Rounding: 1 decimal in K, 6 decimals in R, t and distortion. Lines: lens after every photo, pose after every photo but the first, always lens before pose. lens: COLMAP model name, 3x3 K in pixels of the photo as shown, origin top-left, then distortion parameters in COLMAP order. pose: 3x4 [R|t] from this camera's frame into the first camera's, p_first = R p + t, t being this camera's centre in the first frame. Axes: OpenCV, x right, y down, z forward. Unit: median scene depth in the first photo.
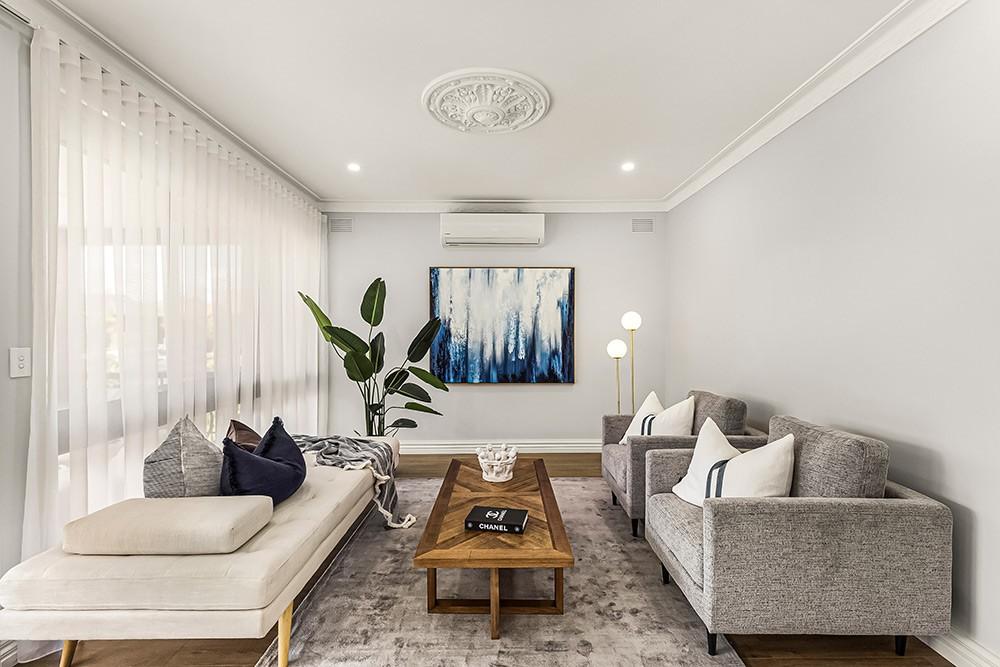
lens RADIAL K [[452.0, 0, 500.3], [0, 452.0, 332.3], [0, 0, 1]] dist [0.005527, 0.000802]
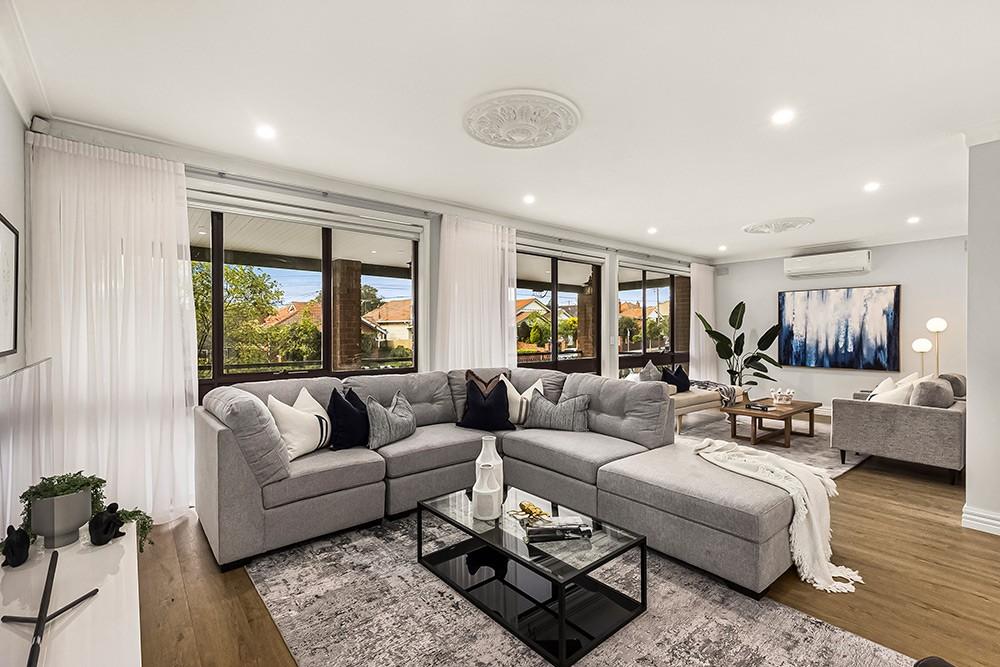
lens RADIAL K [[452.0, 0, 501.2], [0, 452.0, 331.9], [0, 0, 1]] dist [0.005527, 0.000802]
pose [[0.635367, -0.000135, -0.772210, 0.455317], [0.000188, 1.000000, -0.000020, -0.004128], [0.772210, -0.000133, 0.635367, -0.767595]]
